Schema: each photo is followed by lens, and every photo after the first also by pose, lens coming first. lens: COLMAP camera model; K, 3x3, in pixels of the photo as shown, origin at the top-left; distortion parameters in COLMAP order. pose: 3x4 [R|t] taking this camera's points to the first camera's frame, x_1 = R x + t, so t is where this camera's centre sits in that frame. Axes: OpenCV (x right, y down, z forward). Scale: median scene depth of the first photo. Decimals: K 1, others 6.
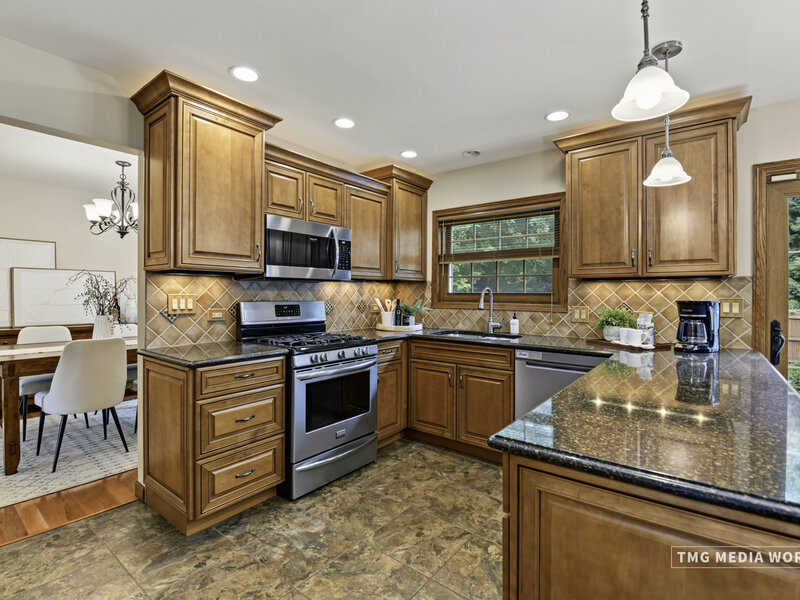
lens RADIAL K [[396.8, 0, 392.9], [0, 396.8, 294.1], [0, 0, 1]] dist [0.001156, -0.010361]
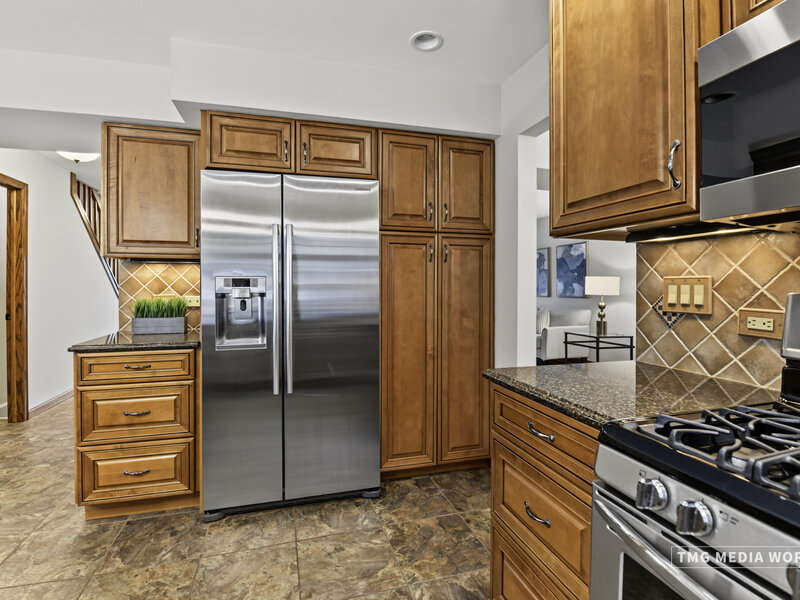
lens RADIAL K [[402.4, 0, 391.4], [0, 402.4, 285.4], [0, 0, 1]] dist [-0.020348, -0.000925]
pose [[-0.583592, -0.008890, -0.811998, 0.131372], [-0.009147, 0.999949, -0.004374, 0.017760], [0.811995, 0.004875, -0.583644, 0.947746]]
